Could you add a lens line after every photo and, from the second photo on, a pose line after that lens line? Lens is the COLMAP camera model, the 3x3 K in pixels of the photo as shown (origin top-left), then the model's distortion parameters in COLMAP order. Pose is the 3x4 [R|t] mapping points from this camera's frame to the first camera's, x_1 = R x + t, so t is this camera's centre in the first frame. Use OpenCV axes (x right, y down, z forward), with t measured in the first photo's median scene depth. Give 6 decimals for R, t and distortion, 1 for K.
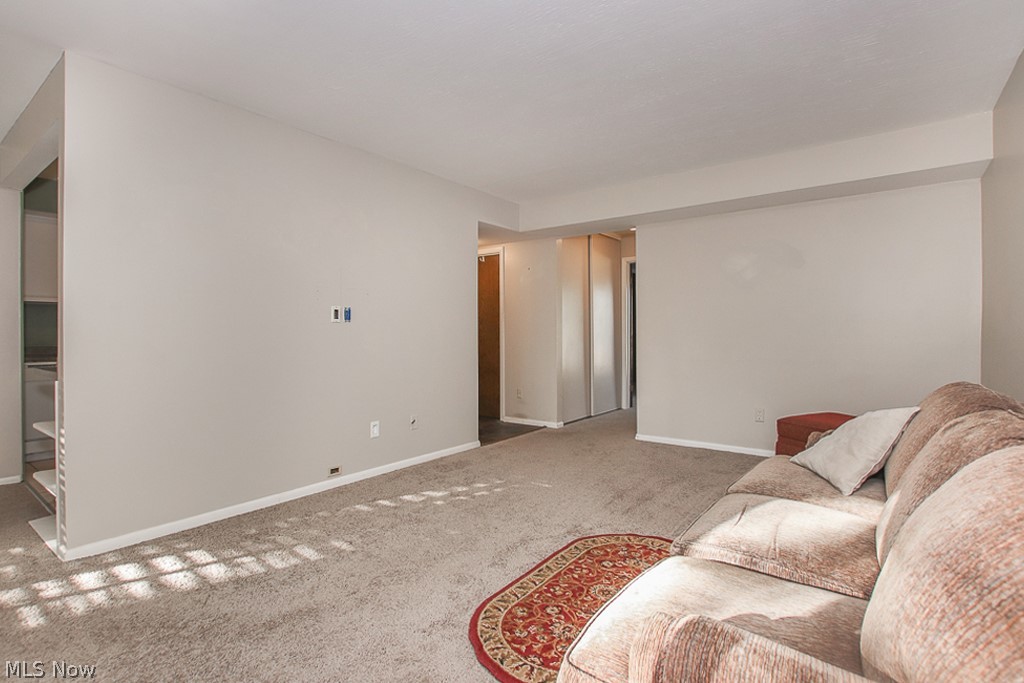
lens RADIAL K [[496.5, 0, 505.1], [0, 496.5, 334.4], [0, 0, 1]] dist [-0.013957, 0.002743]
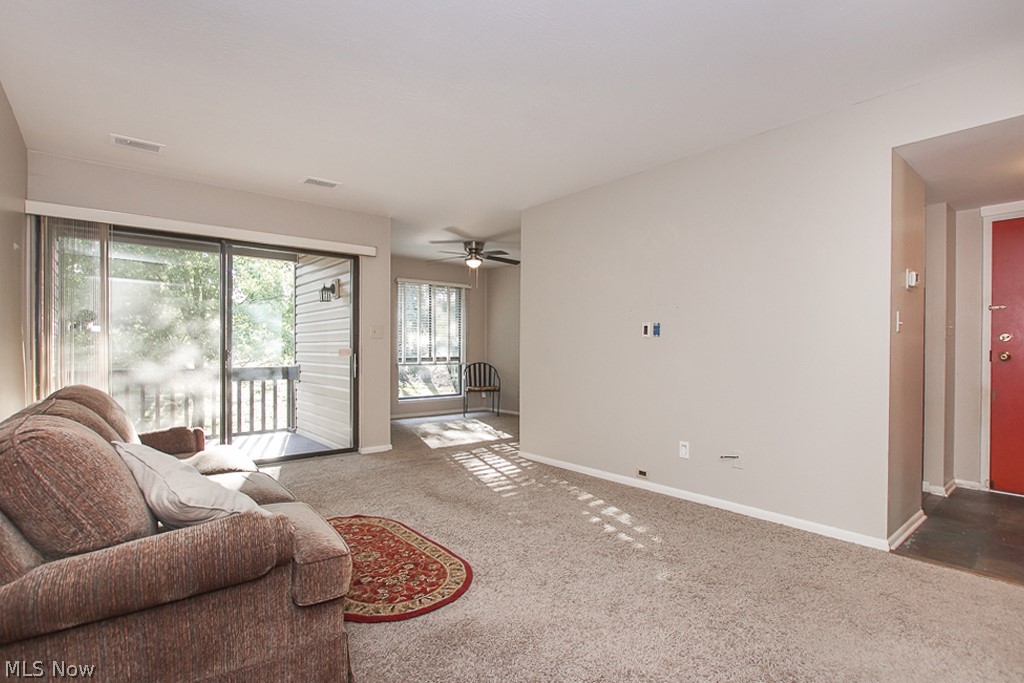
lens RADIAL K [[496.5, 0, 512.7], [0, 496.5, 347.8], [0, 0, 1]] dist [-0.013957, 0.002743]
pose [[-0.217632, 0.001415, -0.976030, 1.116499], [-0.007039, 0.999971, 0.003019, -0.004246], [0.976006, 0.007527, -0.217615, 1.358948]]
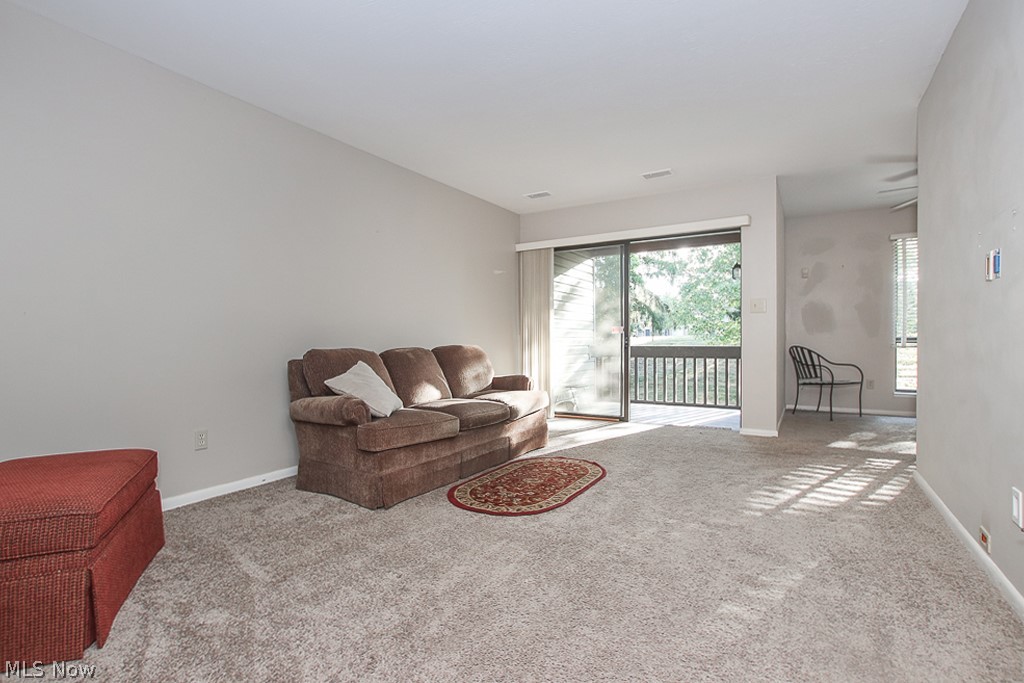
lens RADIAL K [[496.5, 0, 502.8], [0, 496.5, 341.0], [0, 0, 1]] dist [-0.013957, 0.002743]
pose [[-0.994966, 0.010475, -0.099665, 0.382806], [0.009504, 0.999903, 0.010214, 0.047114], [0.099762, 0.009215, -0.994969, 2.156505]]
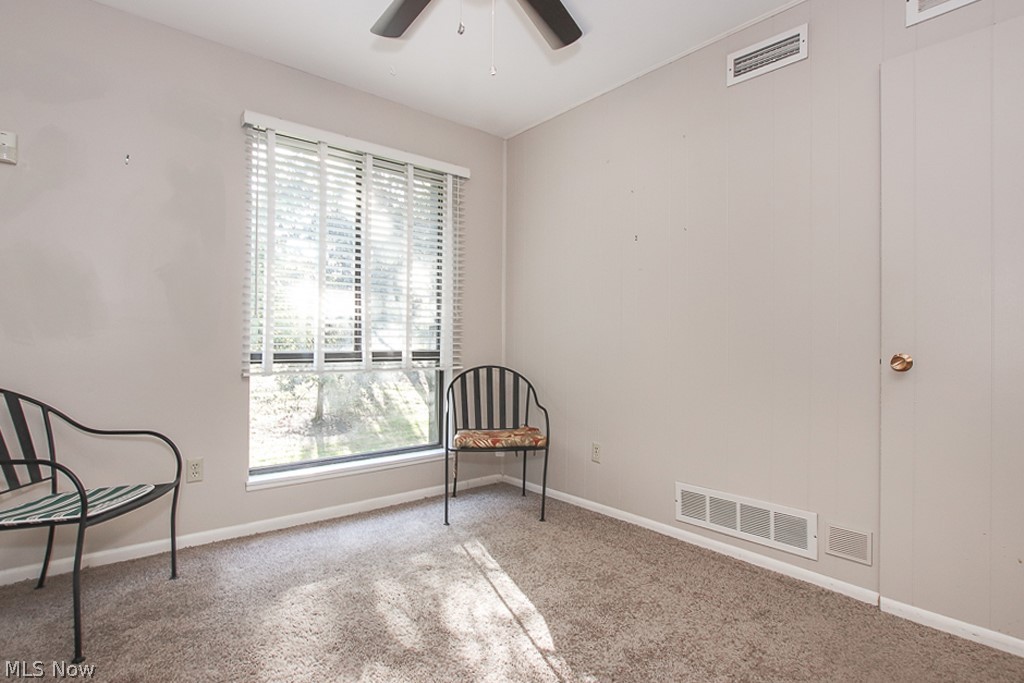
lens RADIAL K [[496.5, 0, 518.4], [0, 496.5, 340.8], [0, 0, 1]] dist [-0.013957, 0.002743]
pose [[-0.202708, -0.003273, -0.979234, -0.819694], [-0.009001, 0.999958, -0.001479, 0.042597], [0.979198, 0.008514, -0.202729, 0.758458]]
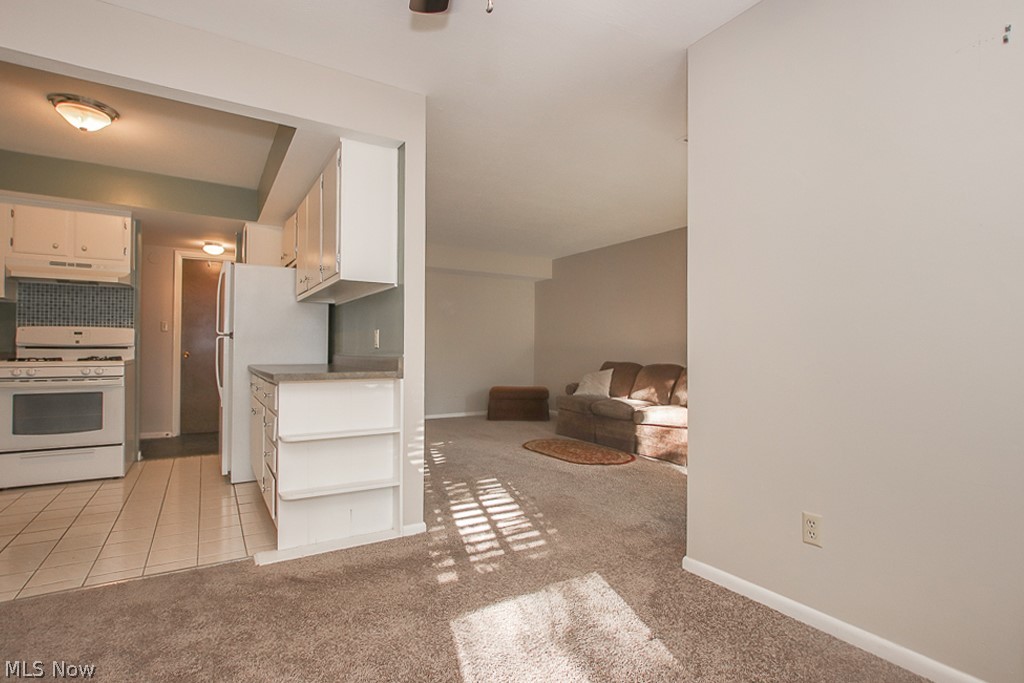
lens RADIAL K [[496.5, 0, 506.7], [0, 496.5, 345.4], [0, 0, 1]] dist [-0.013957, 0.002743]
pose [[0.361441, 0.013913, 0.932291, -1.792060], [-0.007158, 0.999901, -0.012147, 0.033922], [-0.932368, -0.002283, 0.361504, 0.405437]]
